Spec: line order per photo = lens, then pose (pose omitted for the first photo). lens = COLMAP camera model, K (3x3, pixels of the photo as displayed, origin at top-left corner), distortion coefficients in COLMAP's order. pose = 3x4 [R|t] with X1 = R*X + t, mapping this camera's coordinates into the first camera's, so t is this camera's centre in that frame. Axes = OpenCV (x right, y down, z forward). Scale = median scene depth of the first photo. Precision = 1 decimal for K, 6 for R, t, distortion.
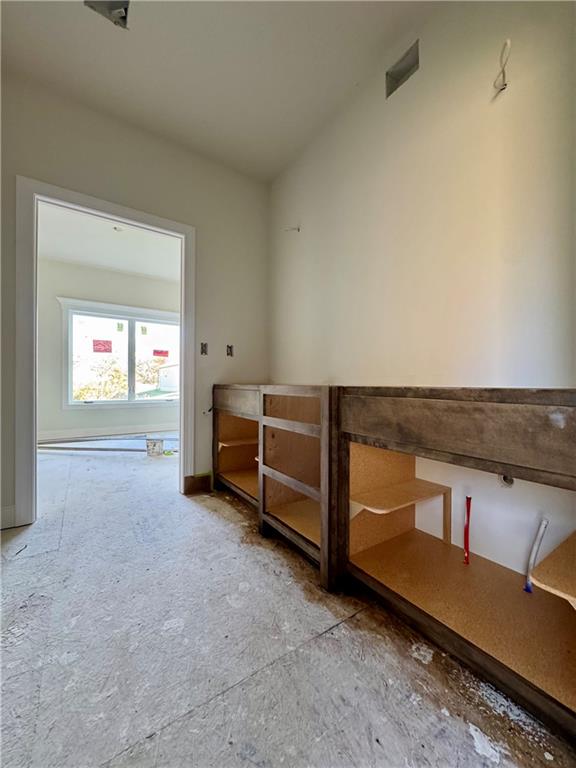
lens RADIAL K [[306.0, 0, 289.4], [0, 306.0, 383.8], [0, 0, 1]] dist [-0.001125, -0.000212]
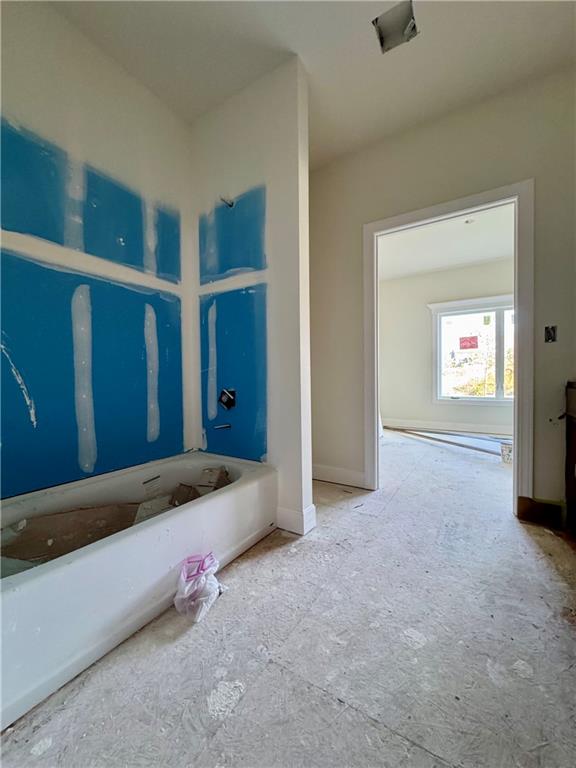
lens RADIAL K [[306.0, 0, 289.4], [0, 306.0, 383.8], [0, 0, 1]] dist [-0.001125, -0.000212]
pose [[0.404946, 0.004825, -0.914328, 0.173506], [0.009202, 0.999914, 0.009352, -0.007350], [0.914294, -0.012201, 0.404867, 0.138826]]
